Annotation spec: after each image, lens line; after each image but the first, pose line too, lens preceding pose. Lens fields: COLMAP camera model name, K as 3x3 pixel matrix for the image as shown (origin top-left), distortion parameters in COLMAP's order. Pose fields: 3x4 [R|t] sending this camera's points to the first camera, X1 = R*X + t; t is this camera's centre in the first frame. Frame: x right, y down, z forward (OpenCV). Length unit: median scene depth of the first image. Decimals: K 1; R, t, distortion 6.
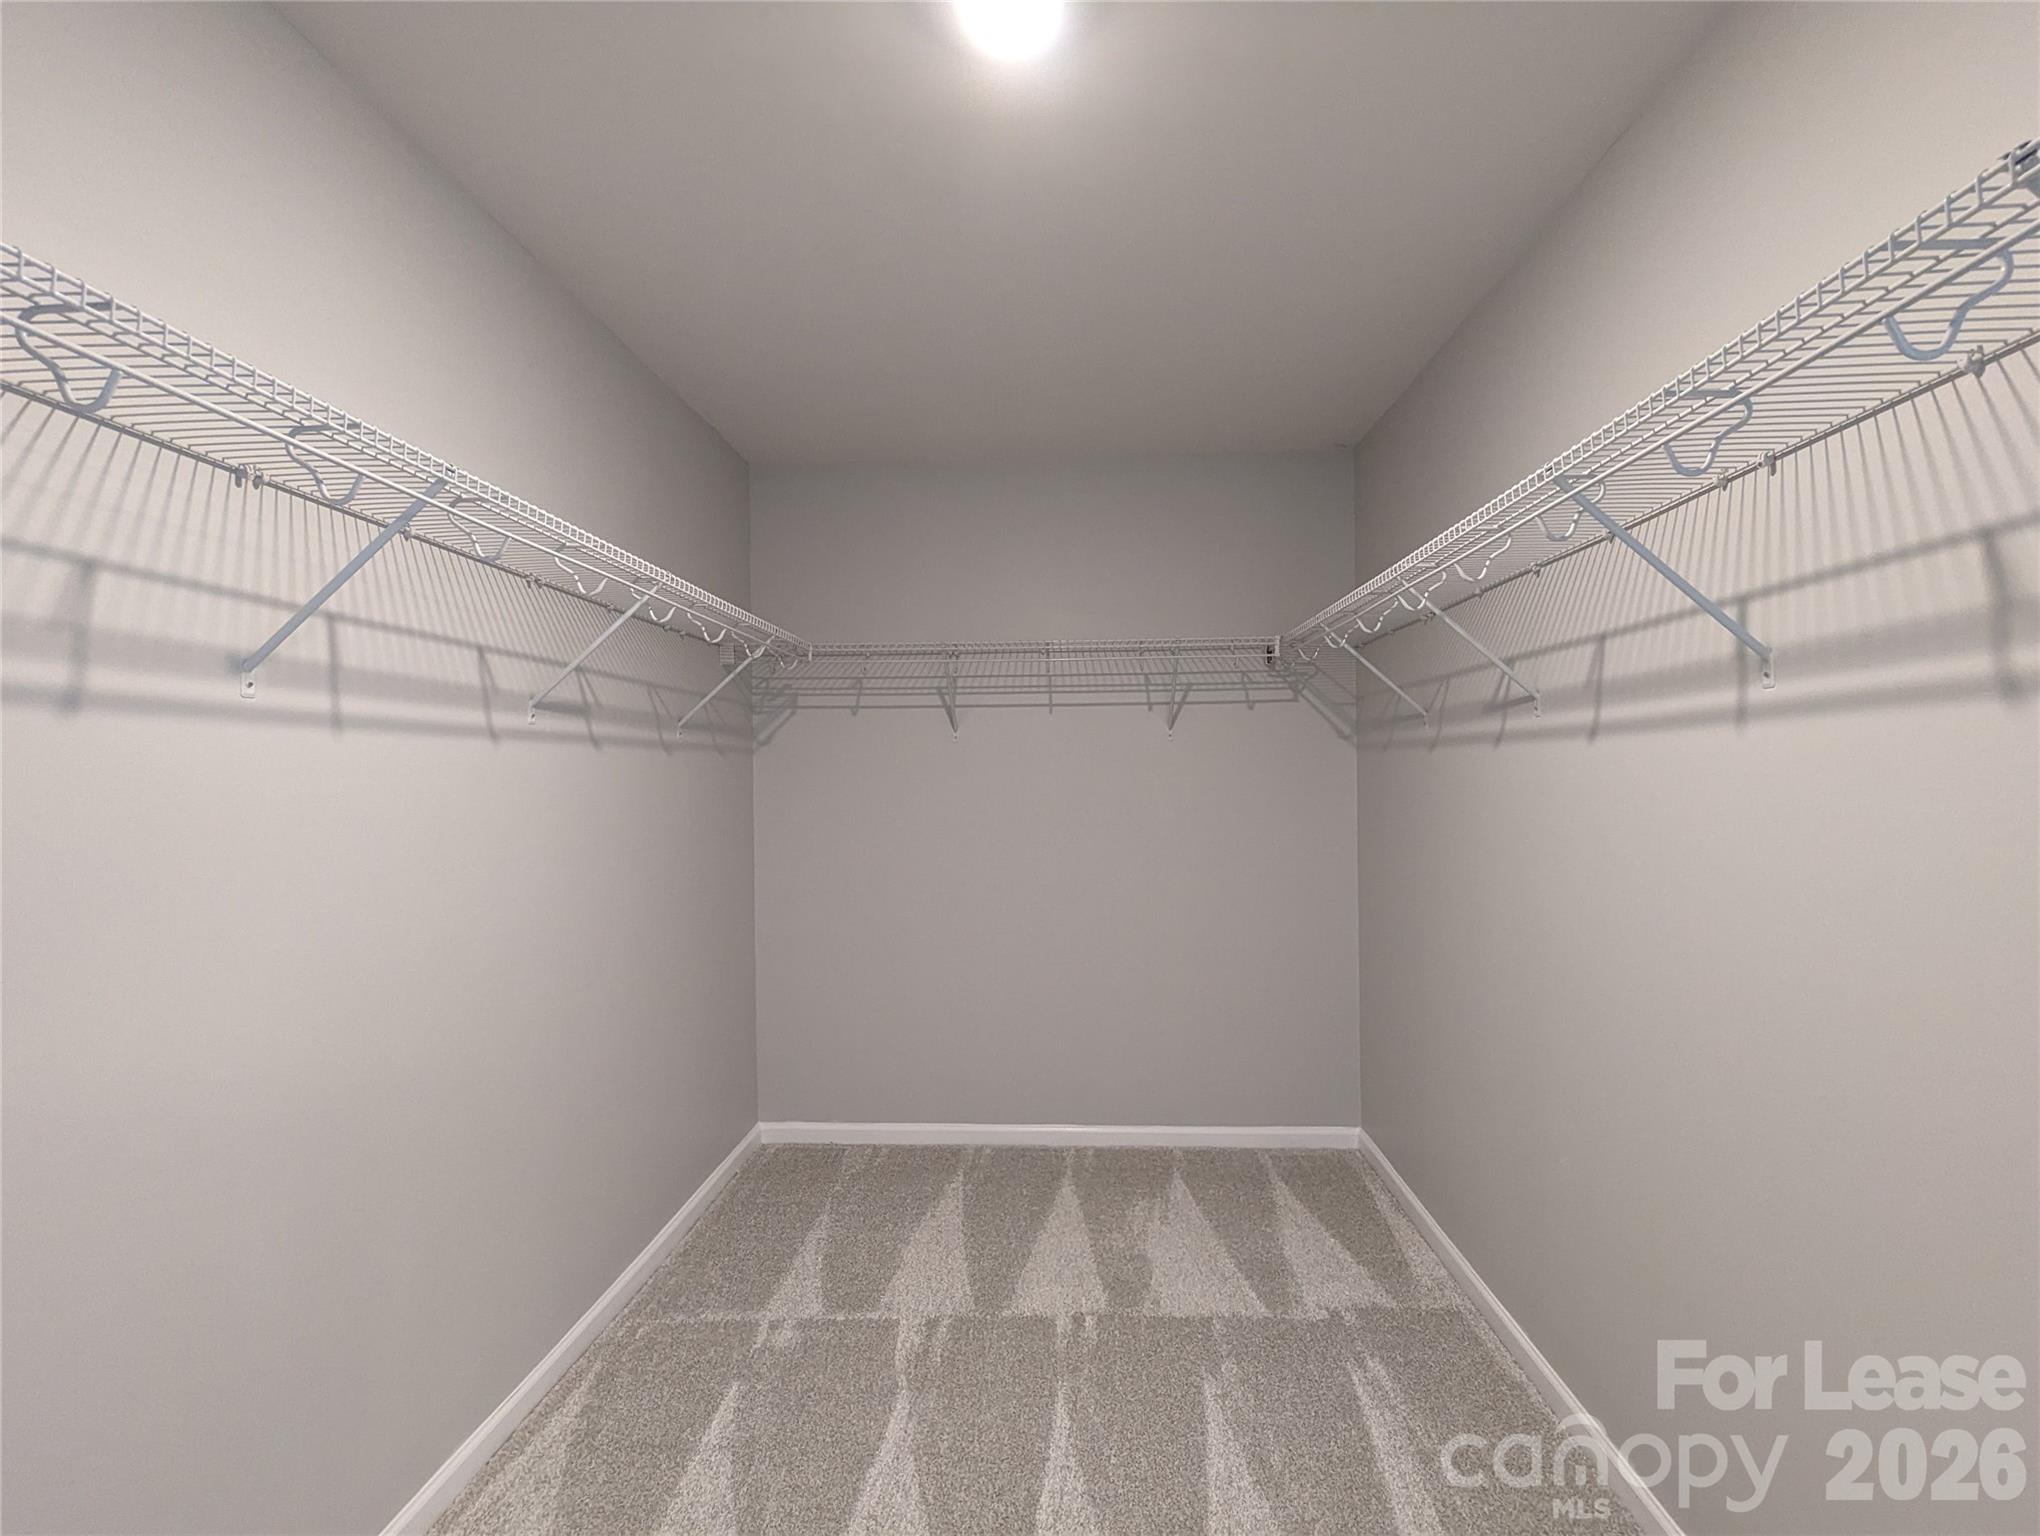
lens RADIAL K [[970.5, 0, 1022.1], [0, 970.5, 772.6], [0, 0, 1]] dist [-0.005693, 0.004763]
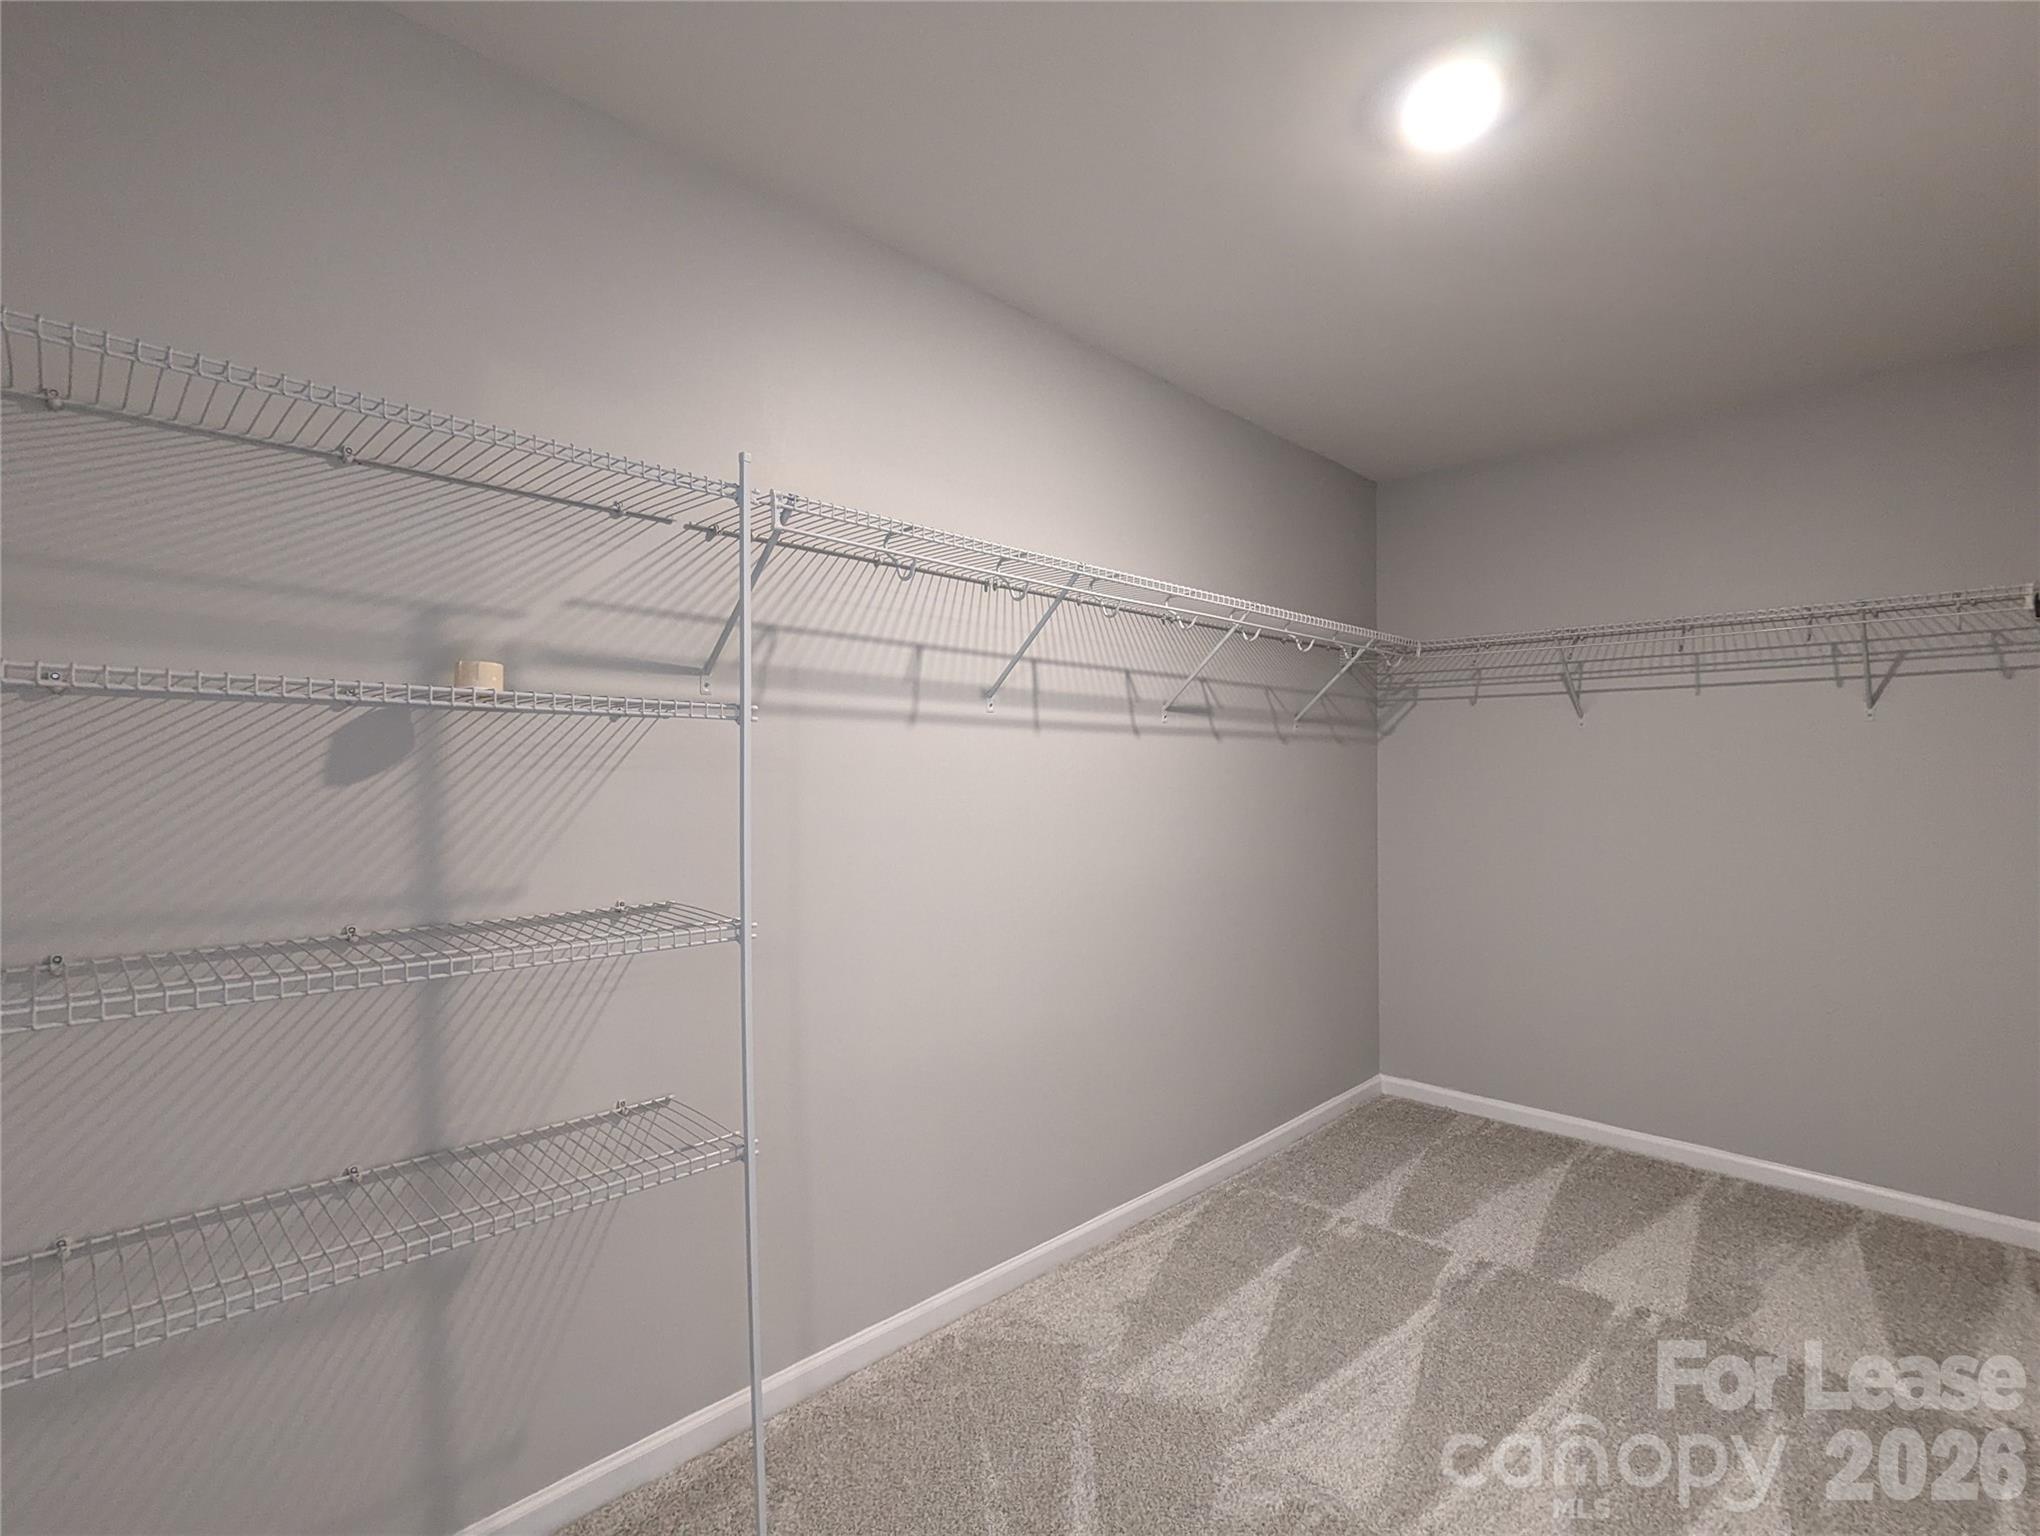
lens RADIAL K [[970.5, 0, 1019.9], [0, 970.5, 765.9], [0, 0, 1]] dist [-0.005693, 0.004763]
pose [[0.742633, 0.004441, -0.669683, 0.237990], [-0.003618, 0.999990, 0.002620, 0.008096], [0.669688, 0.000477, 0.742642, -0.149411]]
